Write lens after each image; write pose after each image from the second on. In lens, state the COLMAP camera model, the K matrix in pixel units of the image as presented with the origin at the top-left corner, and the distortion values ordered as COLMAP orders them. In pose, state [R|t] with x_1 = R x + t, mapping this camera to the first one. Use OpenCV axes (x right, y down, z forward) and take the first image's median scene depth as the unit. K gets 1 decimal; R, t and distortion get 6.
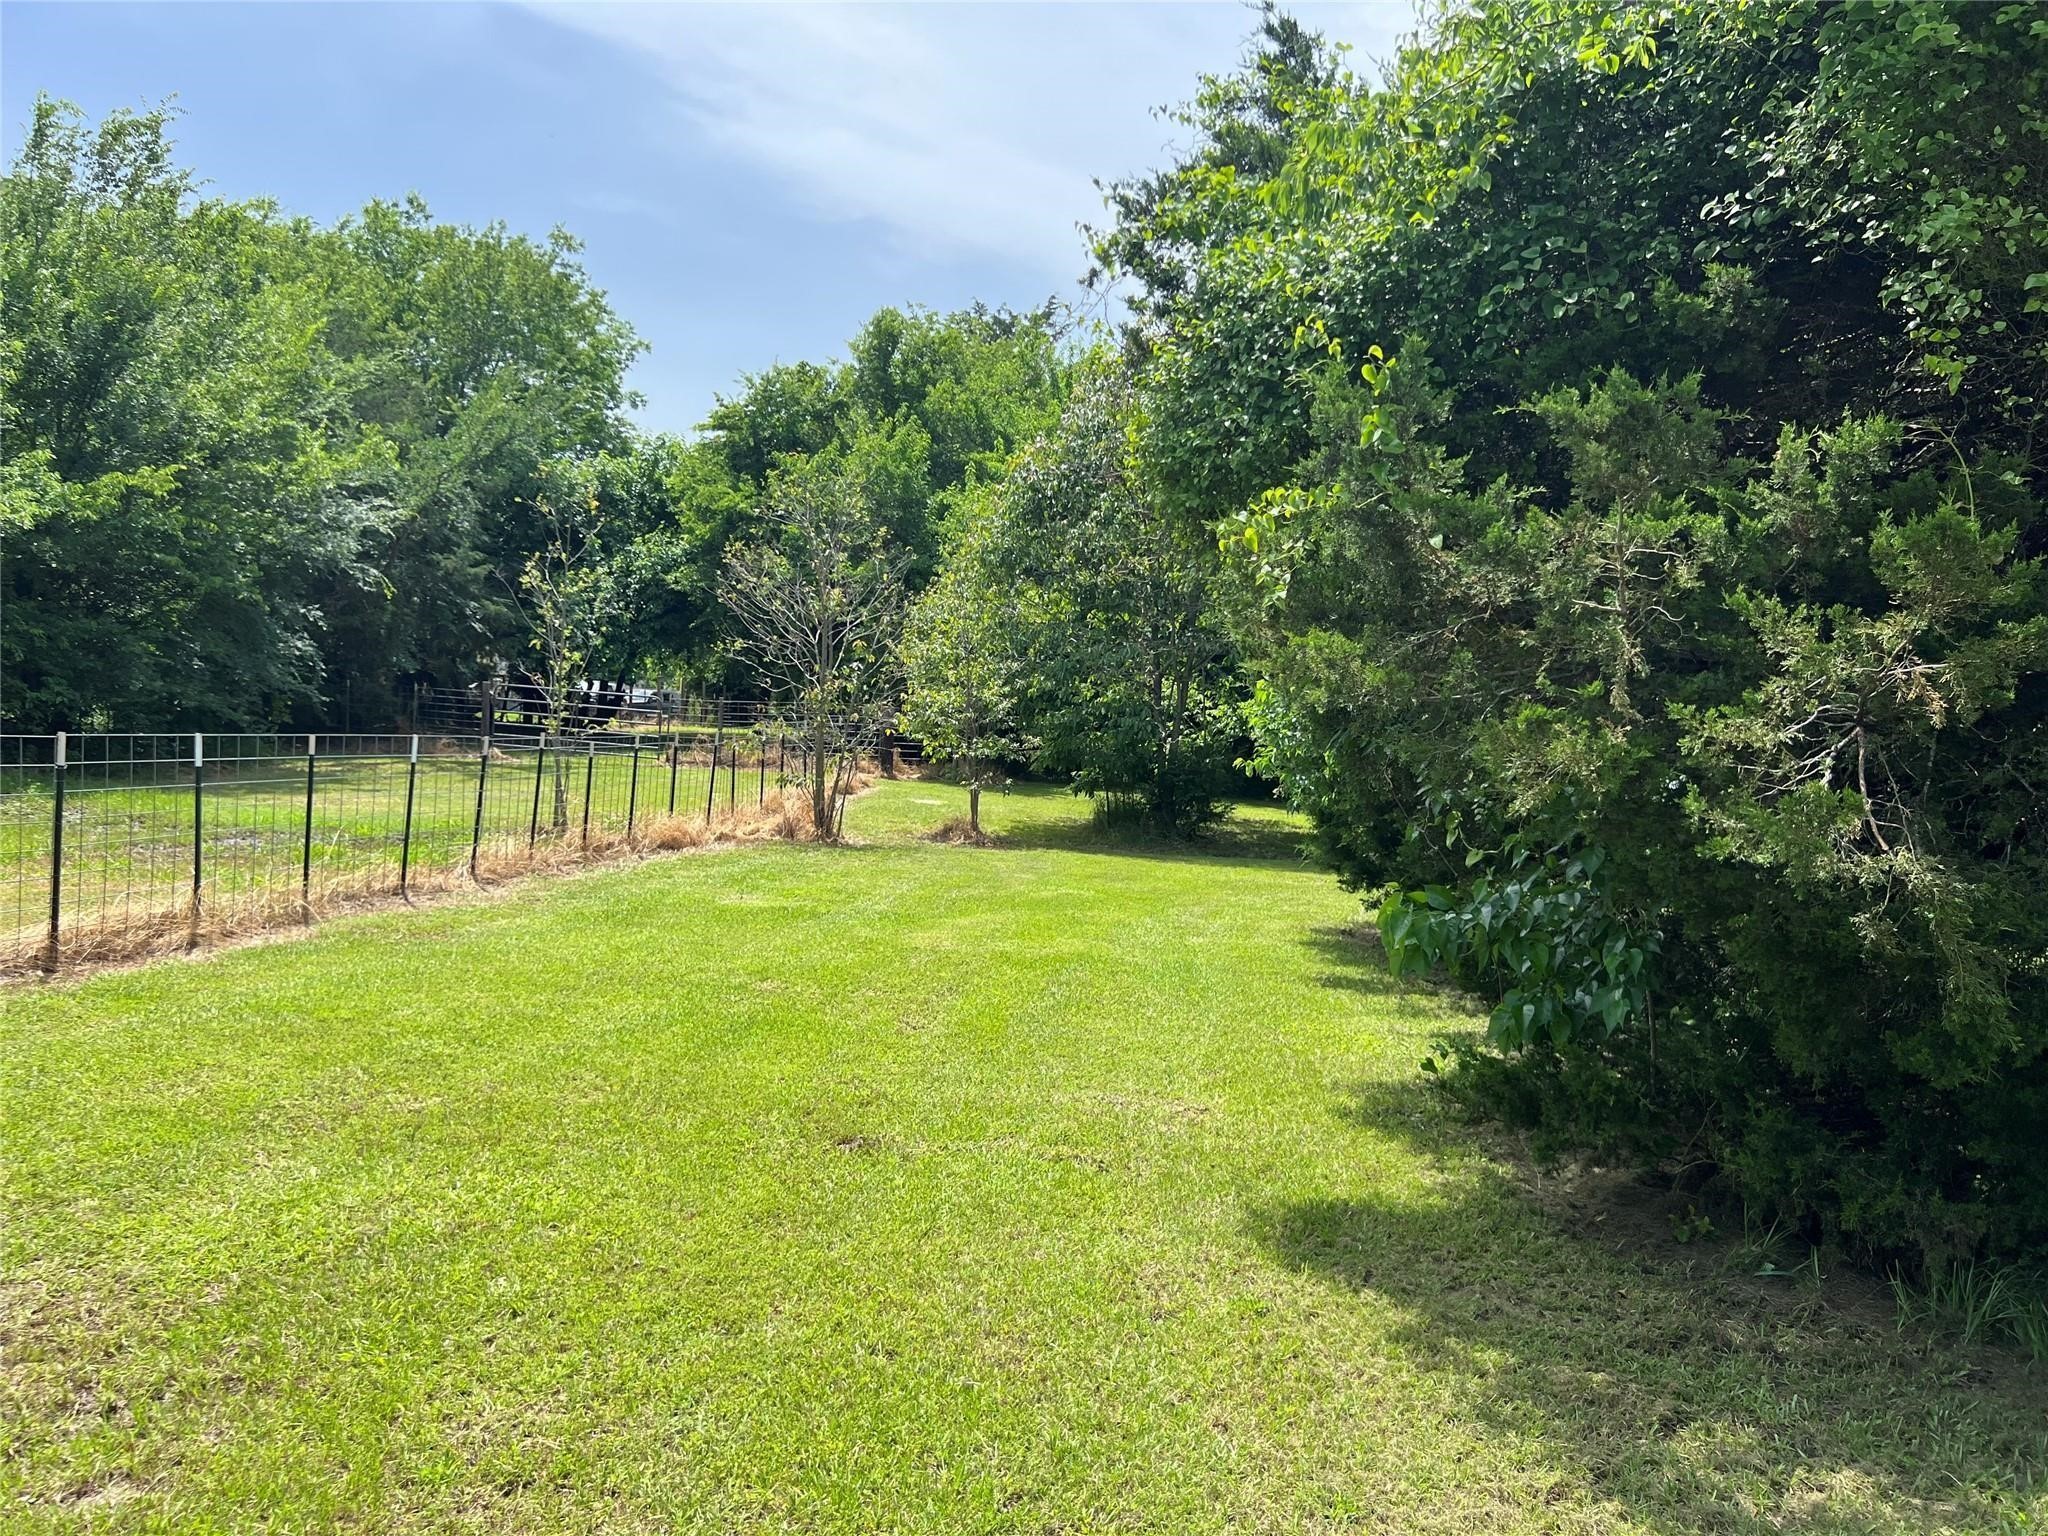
lens RADIAL K [[1505.8, 0, 1024.0], [0, 1505.8, 768.0], [0, 0, 1]] dist [0.081095, -0.109513]
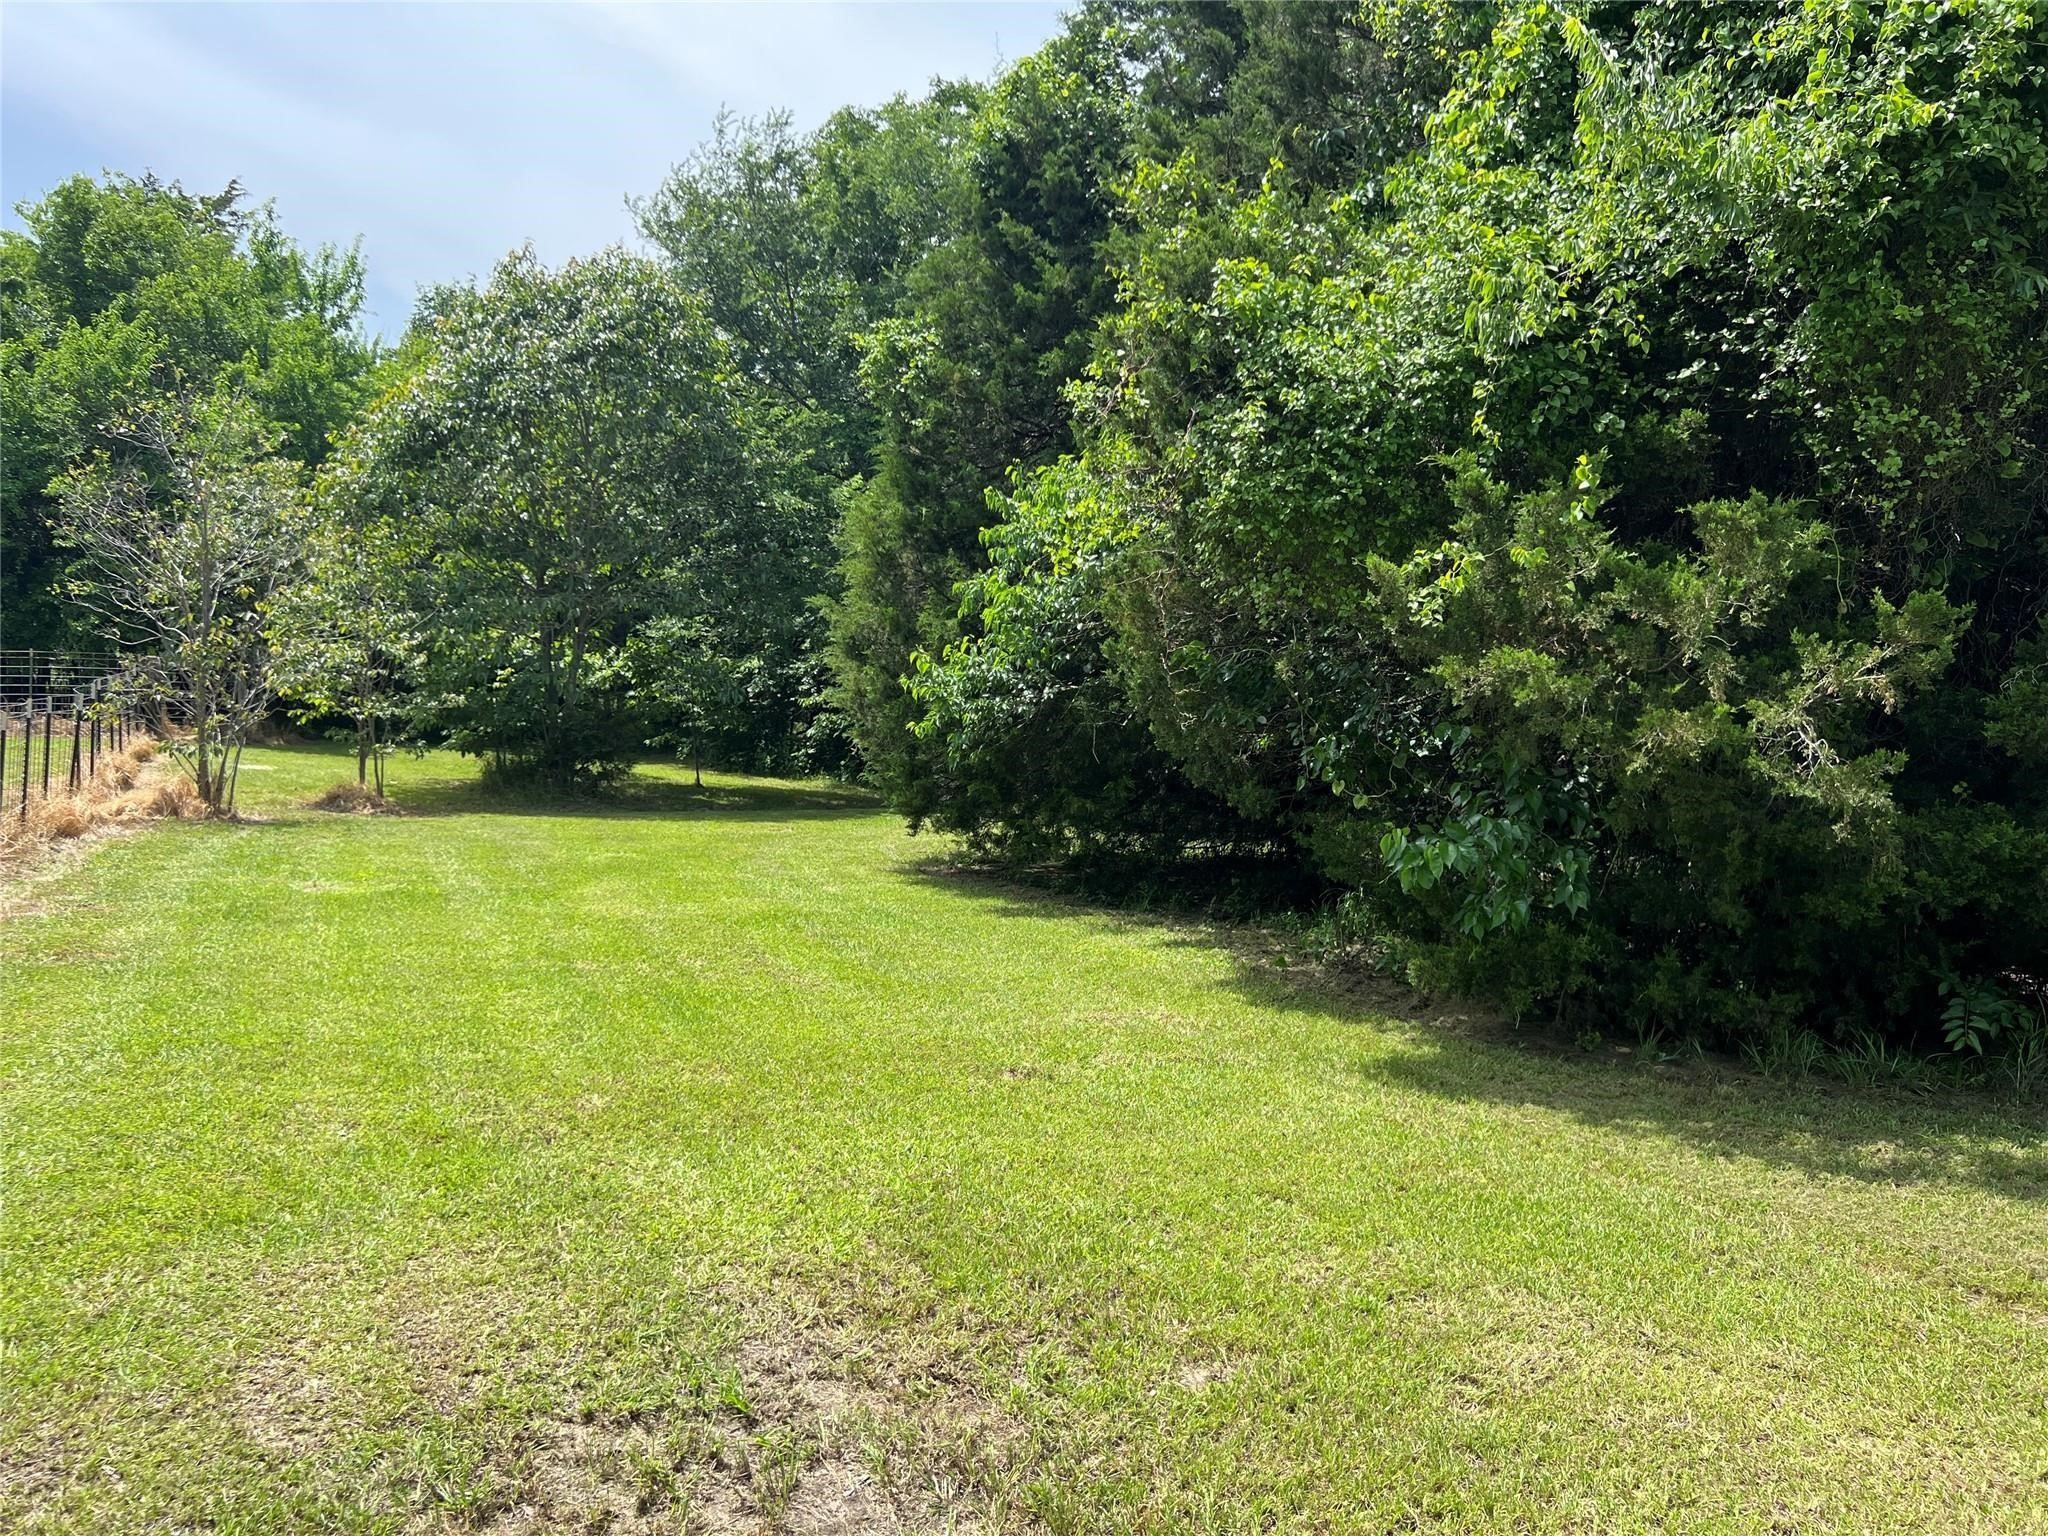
lens RADIAL K [[1505.8, 0, 1024.0], [0, 1505.8, 768.0], [0, 0, 1]] dist [0.081095, -0.109513]
pose [[0.848553, -0.037702, 0.527765, -0.175738], [0.017725, 0.998924, 0.042861, -0.008328], [-0.528813, -0.027015, 0.848308, 0.004915]]
